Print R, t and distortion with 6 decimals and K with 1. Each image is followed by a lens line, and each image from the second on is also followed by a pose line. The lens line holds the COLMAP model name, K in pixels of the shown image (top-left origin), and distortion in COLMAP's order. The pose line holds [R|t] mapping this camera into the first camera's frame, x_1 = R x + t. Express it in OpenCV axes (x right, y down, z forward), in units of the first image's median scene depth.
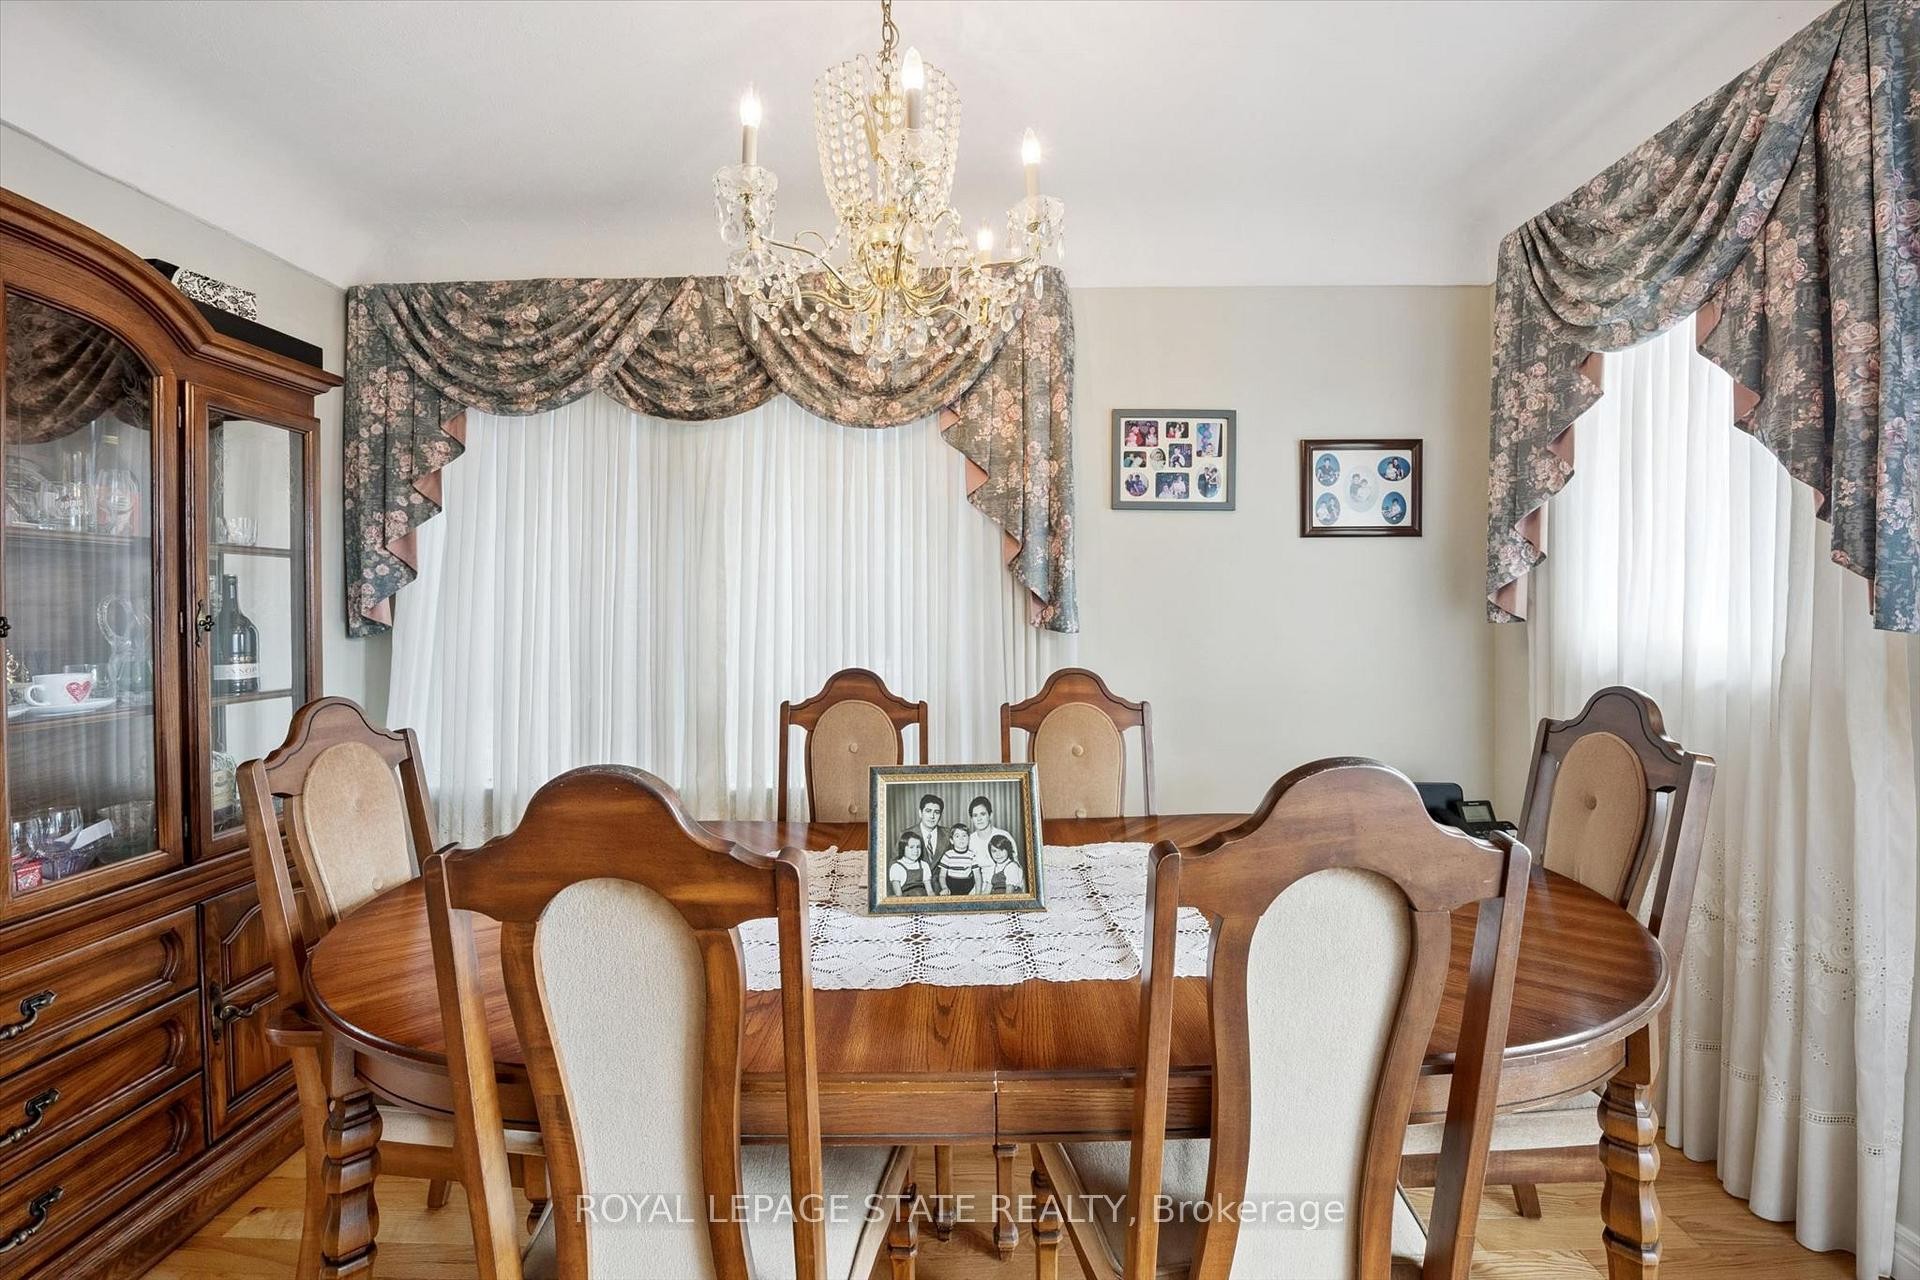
lens RADIAL K [[777.4, 0, 952.7], [0, 777.4, 617.7], [0, 0, 1]] dist [-0.025018, 0.000072]
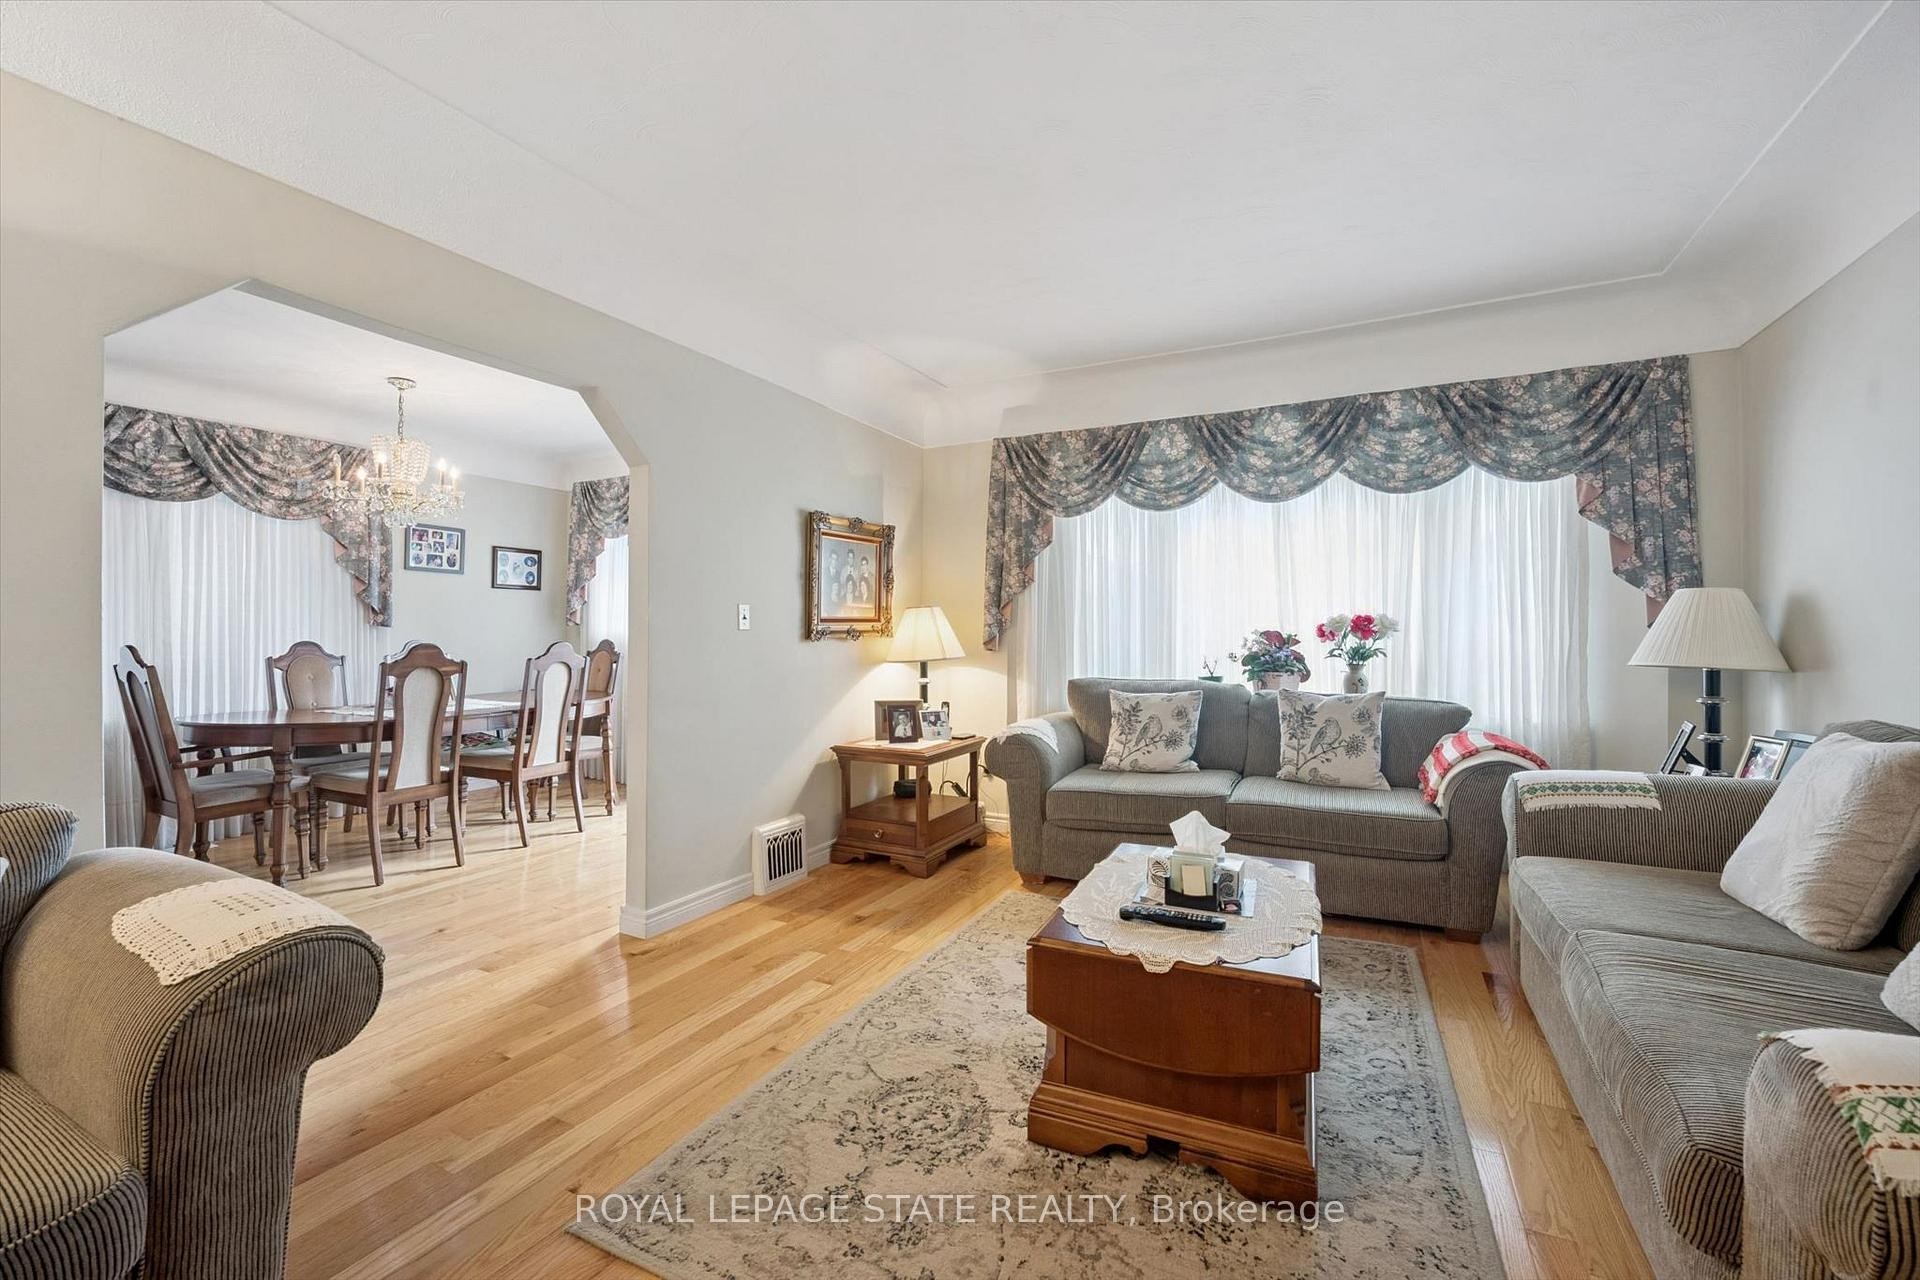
lens RADIAL K [[787.4, 0, 959.7], [0, 787.4, 629.7], [0, 0, 1]] dist [-0.023484, -0.000026]
pose [[0.436802, 0.011696, 0.899482, -1.095250], [0.001962, 0.999901, -0.013955, 0.058510], [-0.899556, 0.007861, 0.436735, -1.343882]]
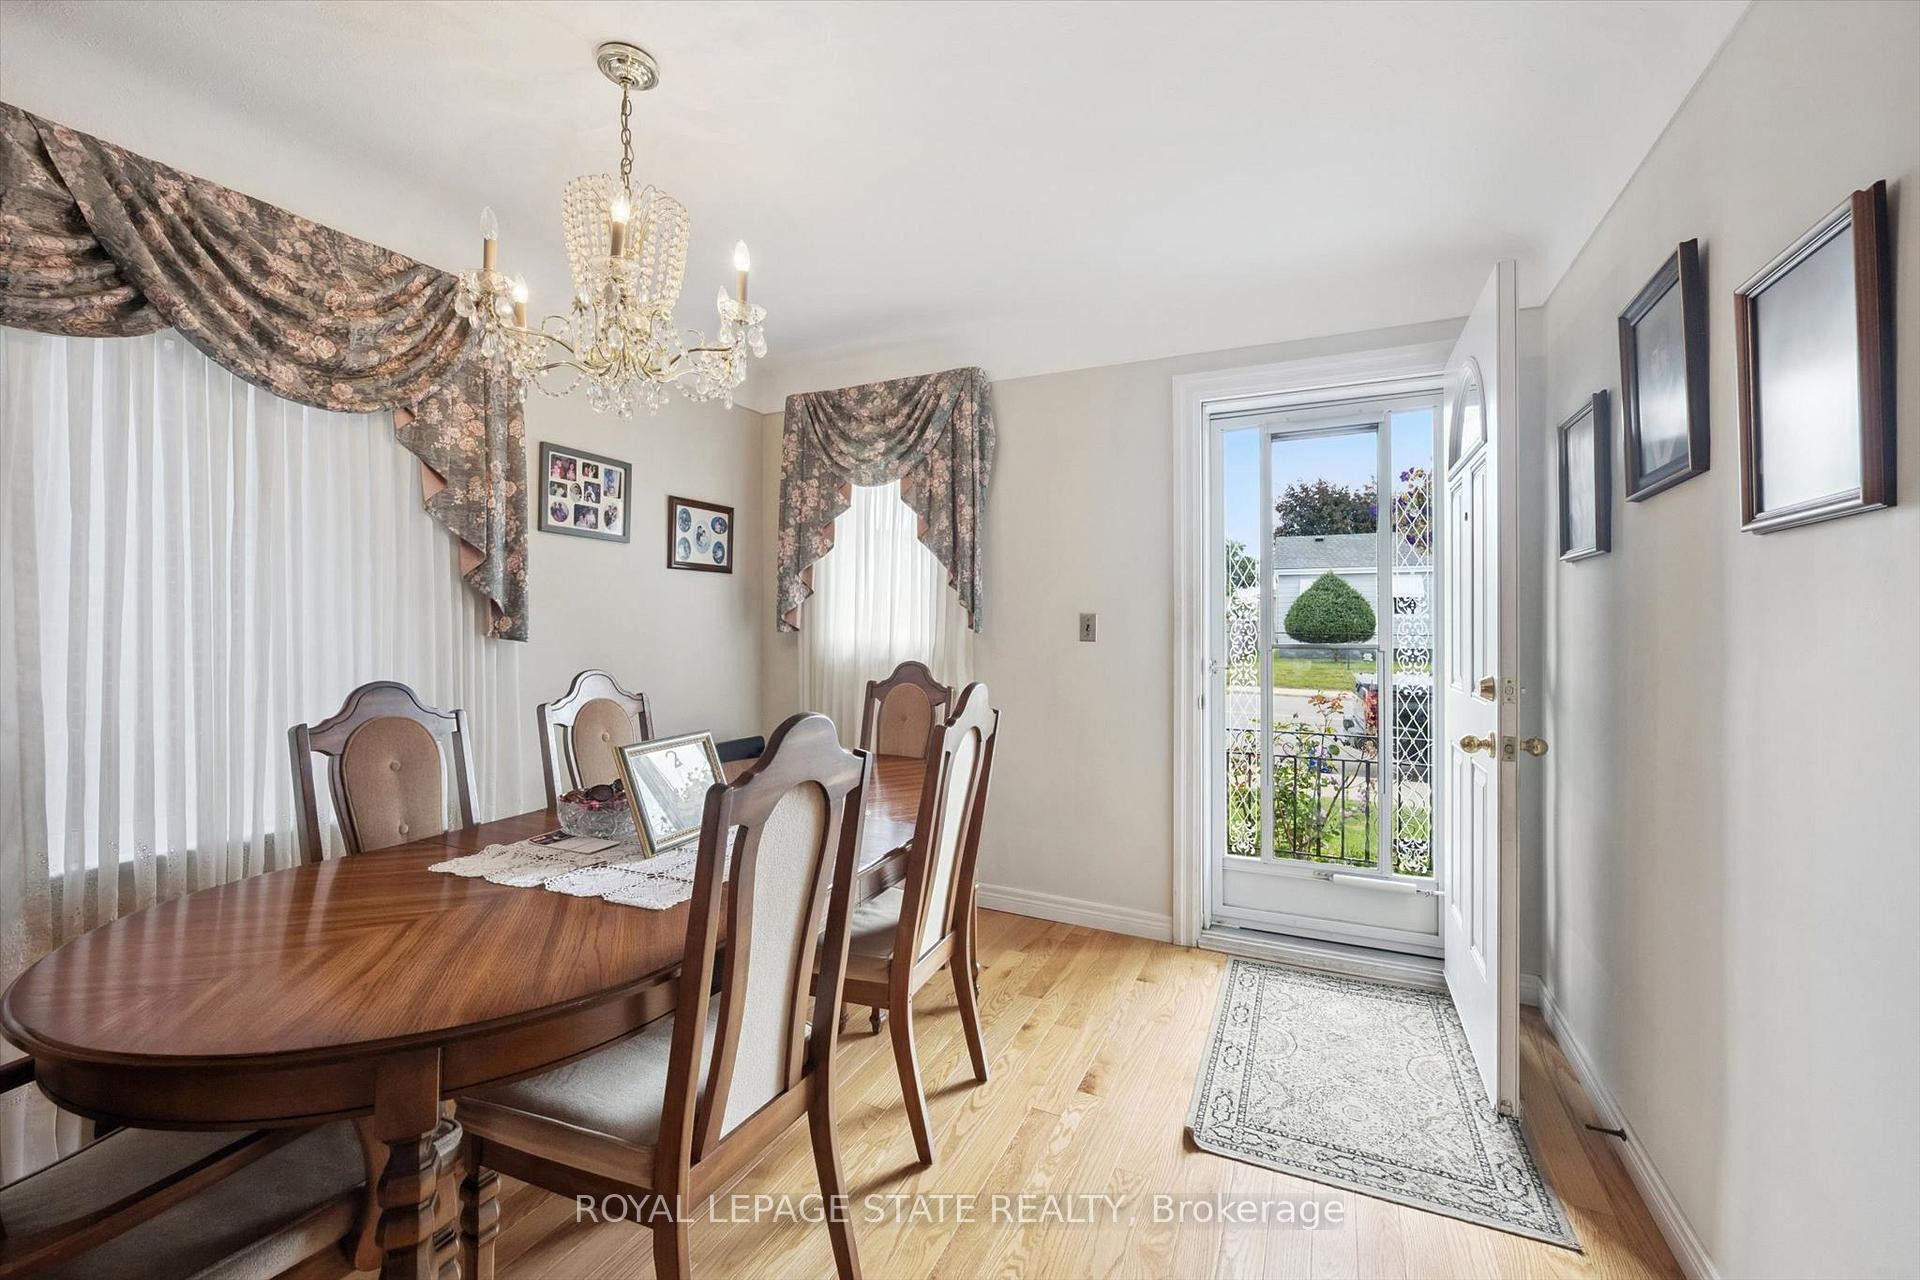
lens RADIAL K [[779.0, 0, 958.3], [0, 779.0, 621.9], [0, 0, 1]] dist [-0.003978, -0.000183]
pose [[0.410530, 0.010849, 0.911783, -0.600732], [0.001437, 0.999920, -0.012545, 0.005593], [-0.911846, 0.006460, 0.410482, -0.001086]]
